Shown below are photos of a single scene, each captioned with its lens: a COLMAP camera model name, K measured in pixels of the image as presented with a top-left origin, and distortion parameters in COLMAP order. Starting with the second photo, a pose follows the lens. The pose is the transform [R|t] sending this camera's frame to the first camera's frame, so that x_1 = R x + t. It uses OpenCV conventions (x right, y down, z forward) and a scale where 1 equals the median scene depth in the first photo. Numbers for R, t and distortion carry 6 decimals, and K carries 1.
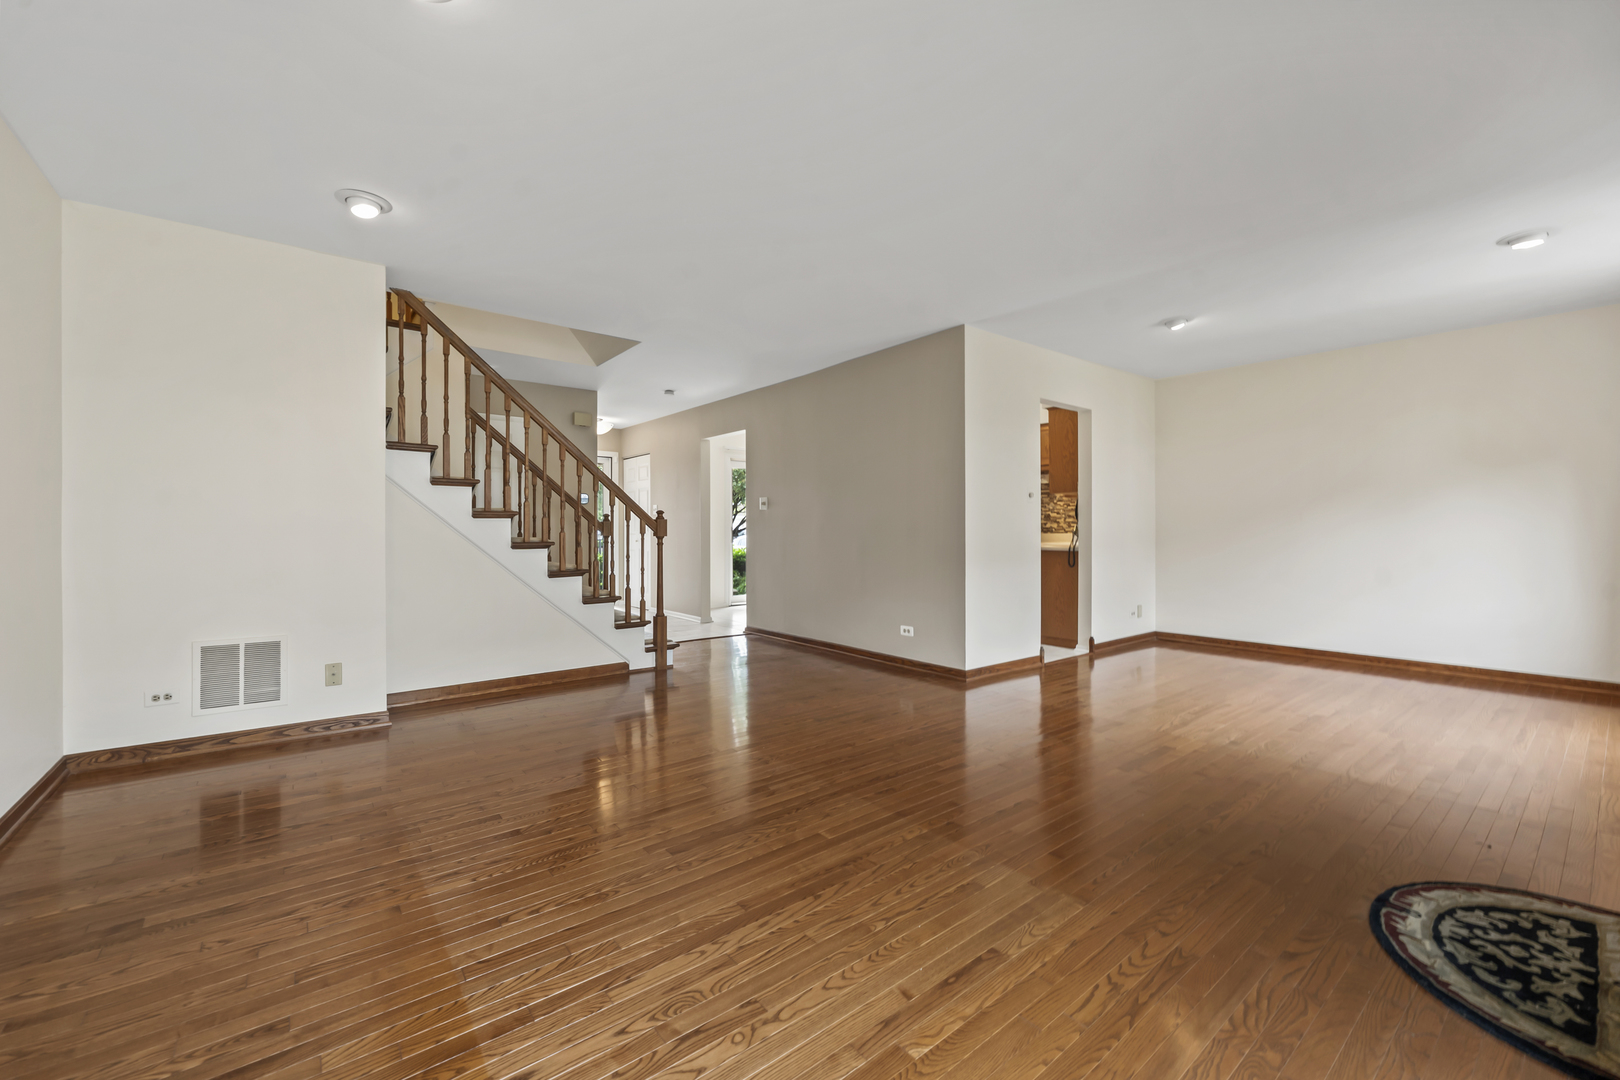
lens RADIAL K [[651.2, 0, 811.2], [0, 651.2, 532.3], [0, 0, 1]] dist [-0.001992, 0.000163]
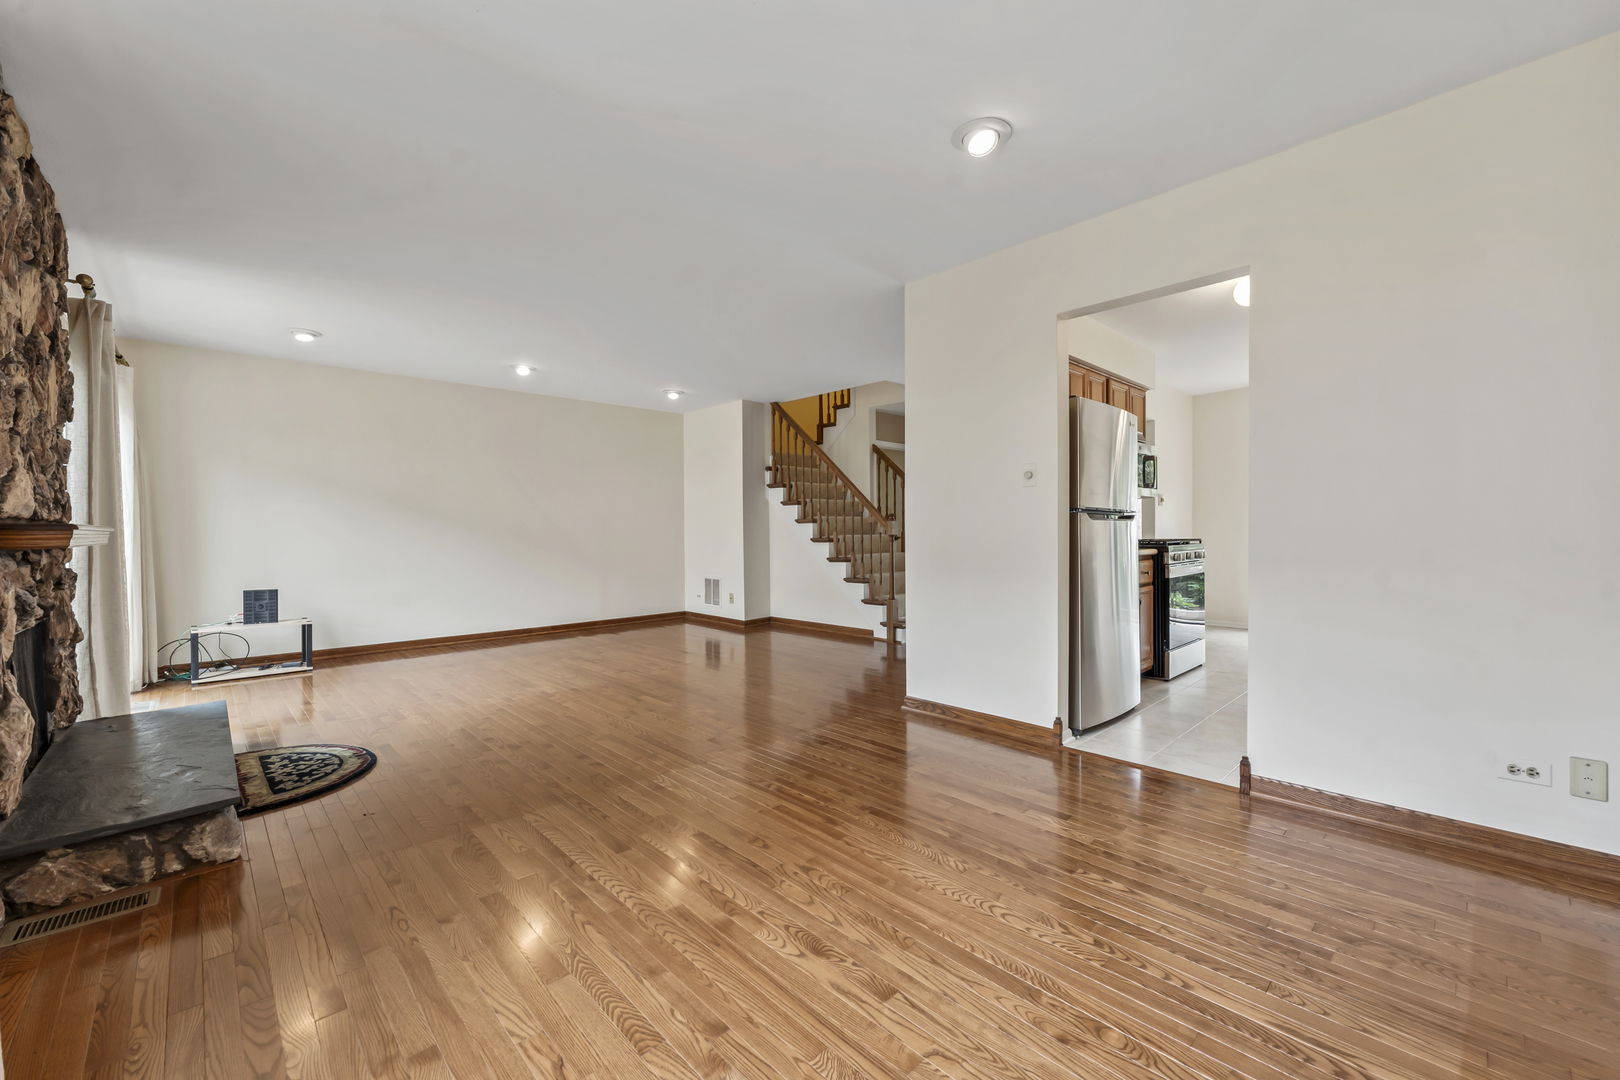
lens RADIAL K [[651.2, 0, 810.4], [0, 651.2, 546.7], [0, 0, 1]] dist [-0.001992, 0.000163]
pose [[0.087110, 0.025173, -0.995881, 1.560564], [0.006451, 0.999645, 0.025832, -0.006390], [0.996178, -0.008675, 0.086917, 1.175521]]
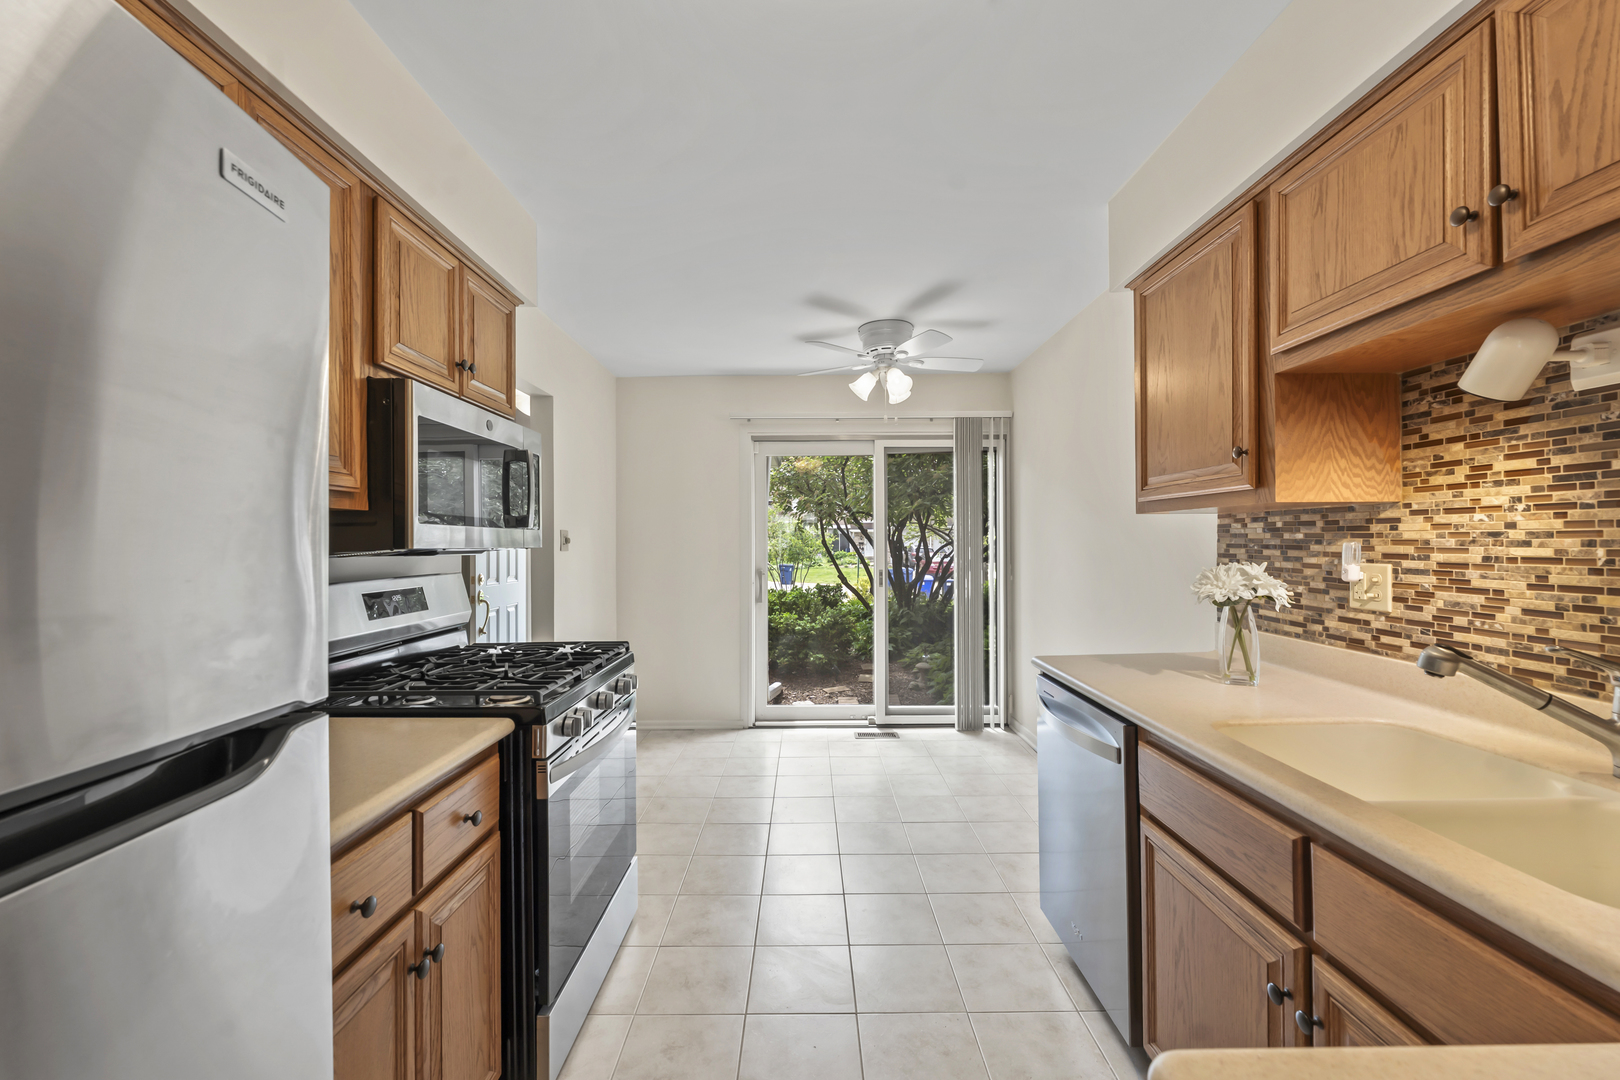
lens RADIAL K [[651.2, 0, 808.8], [0, 651.2, 537.9], [0, 0, 1]] dist [-0.001992, 0.000163]
pose [[0.781440, -0.006482, -0.623946, 0.665080], [0.003075, 0.999974, -0.006537, -0.089176], [0.623973, 0.003190, 0.781440, 1.823753]]
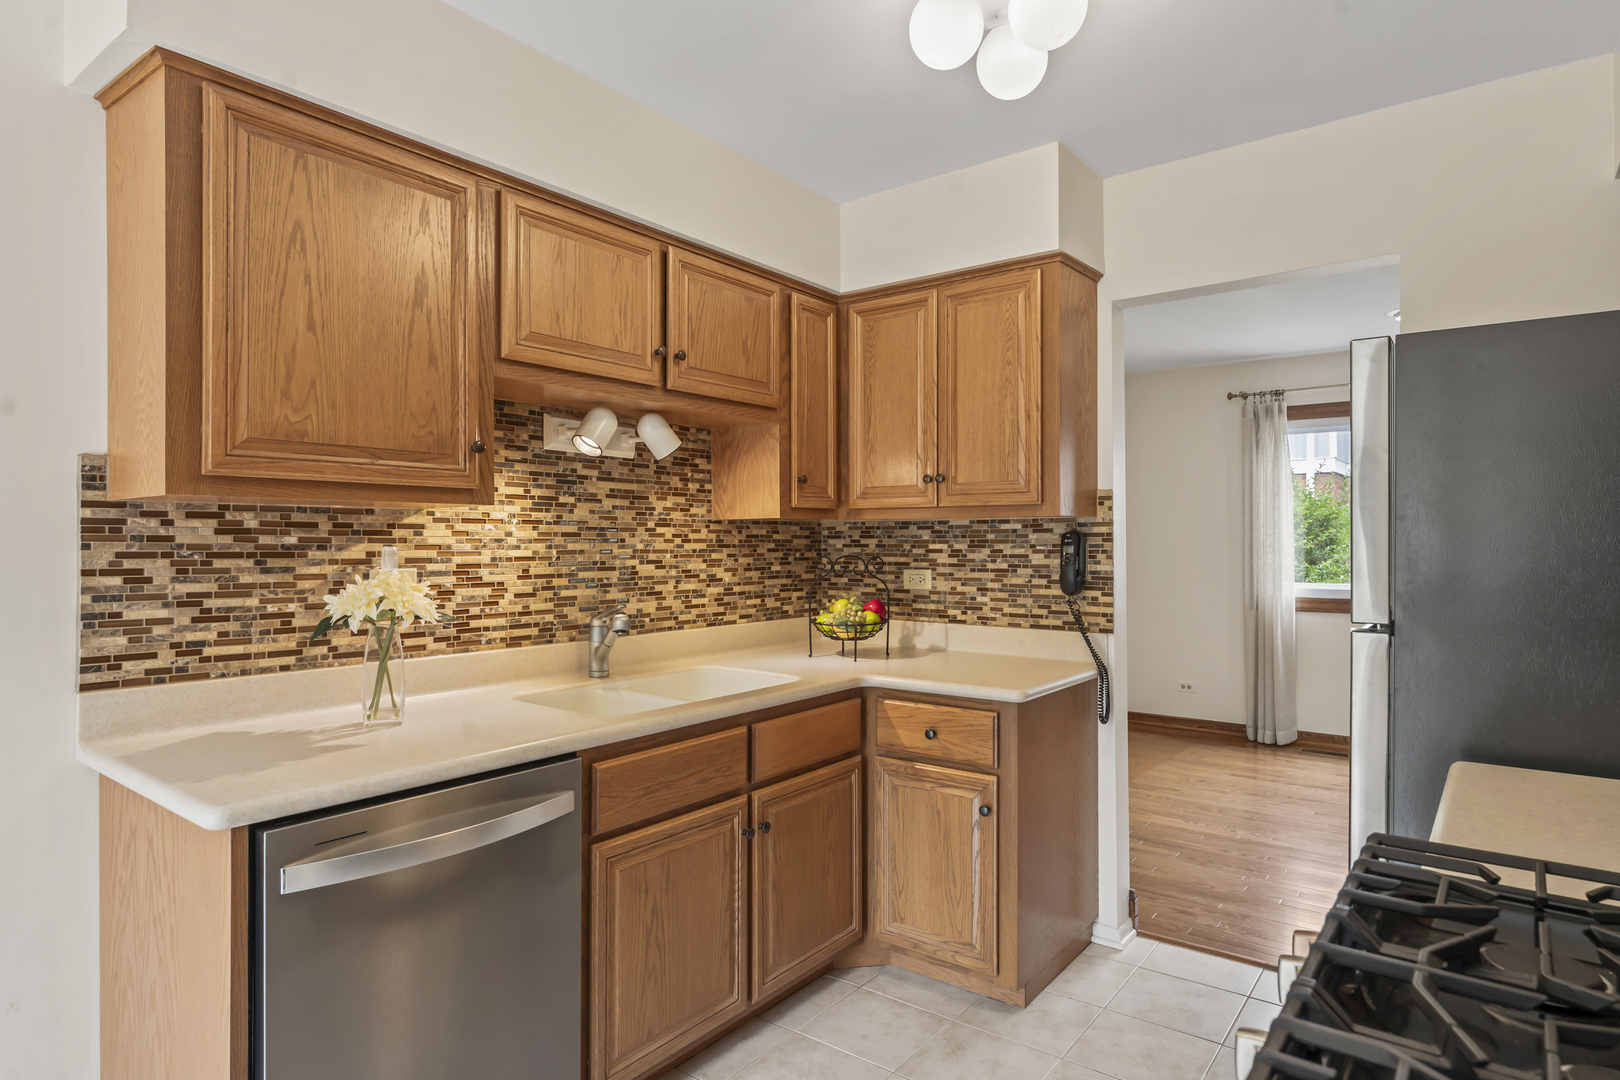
lens RADIAL K [[904.9, 0, 811.3], [0, 904.9, 538.9], [0, 0, 1]] dist [-0.001042, -0.001288]
pose [[-0.237795, 0.005574, 0.971299, -0.097038], [0.006095, 0.999972, -0.004246, -0.089376], [-0.971296, 0.004910, -0.237822, 2.373930]]
